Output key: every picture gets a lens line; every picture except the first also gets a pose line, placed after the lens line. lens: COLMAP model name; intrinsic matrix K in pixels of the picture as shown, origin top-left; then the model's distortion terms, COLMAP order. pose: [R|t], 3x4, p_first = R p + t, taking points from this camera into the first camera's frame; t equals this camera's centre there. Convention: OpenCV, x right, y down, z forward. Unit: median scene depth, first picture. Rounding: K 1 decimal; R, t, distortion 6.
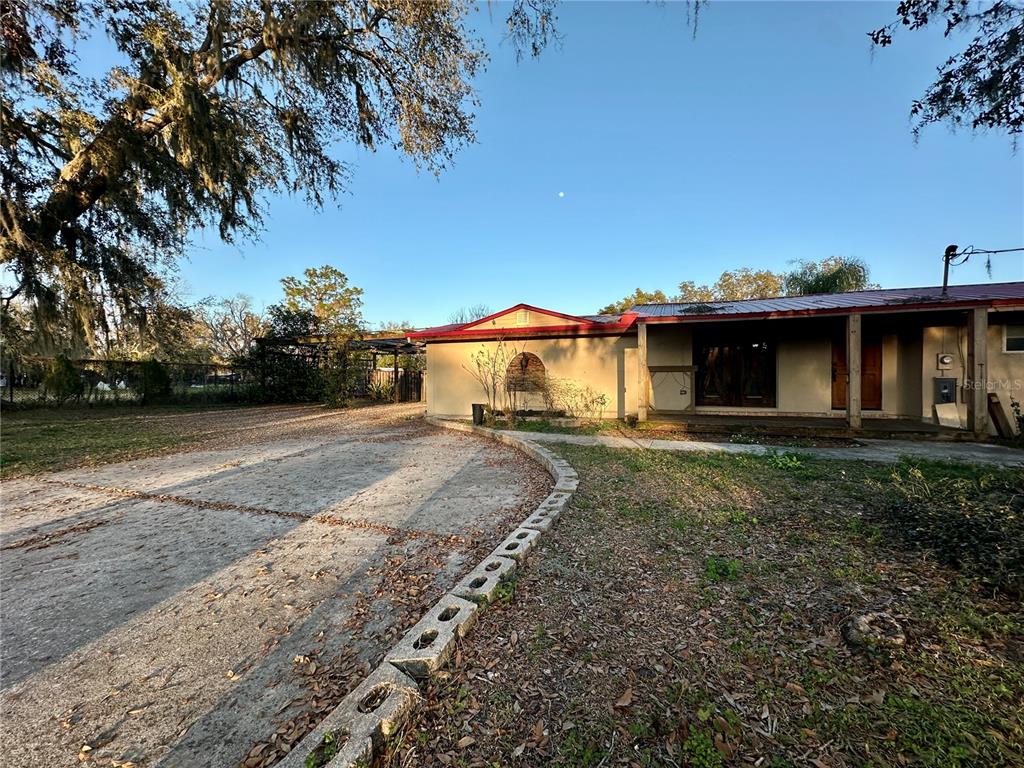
lens RADIAL K [[410.3, 0, 510.9], [0, 410.3, 382.7], [0, 0, 1]] dist [-0.001644, 0.000065]
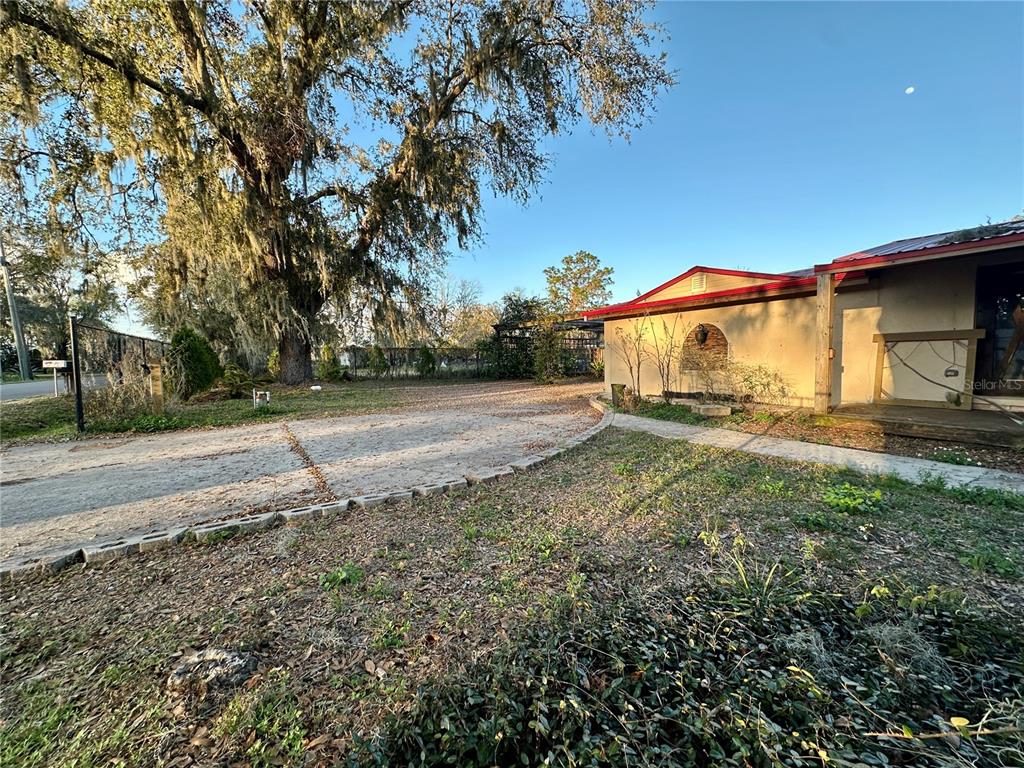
lens RADIAL K [[410.3, 0, 512.8], [0, 410.3, 383.1], [0, 0, 1]] dist [-0.001644, 0.000065]
pose [[0.803771, 0.021463, -0.594551, 0.227658], [0.012384, 0.998529, 0.052788, -0.002541], [0.594810, -0.049793, 0.802323, 0.086626]]
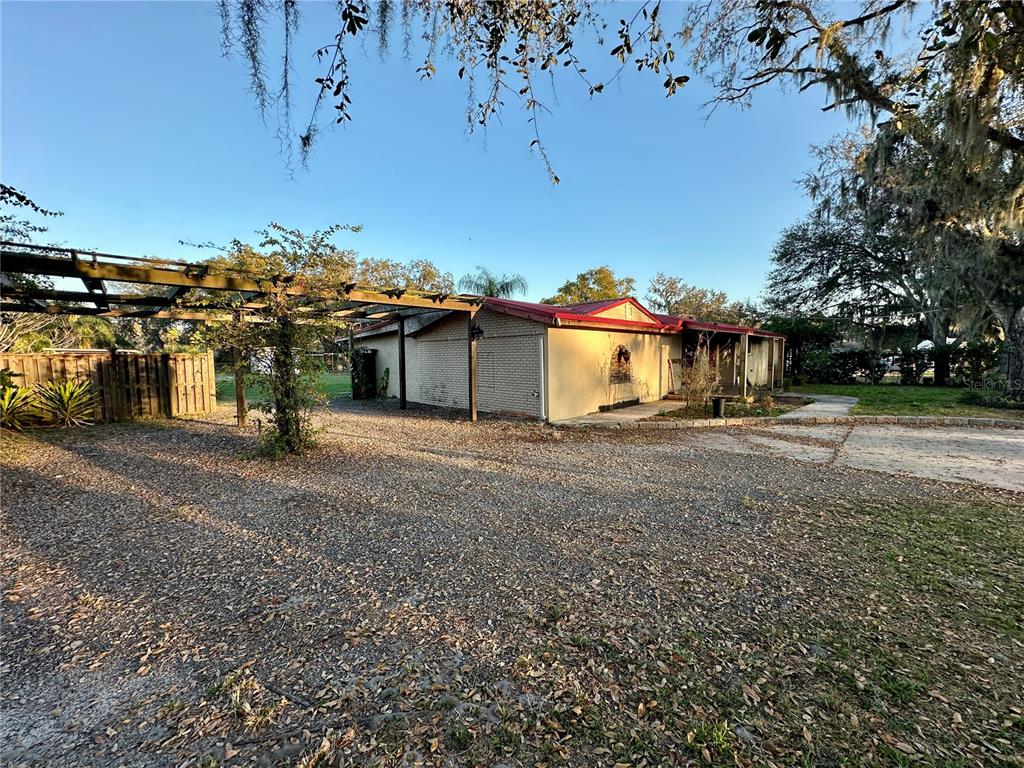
lens RADIAL K [[410.3, 0, 512.8], [0, 410.3, 384.2], [0, 0, 1]] dist [-0.001644, 0.000065]
pose [[0.411704, -0.071185, 0.908533, -1.011566], [0.006262, 0.997142, 0.075290, -0.055654], [-0.911296, -0.025308, 0.410973, 0.841085]]
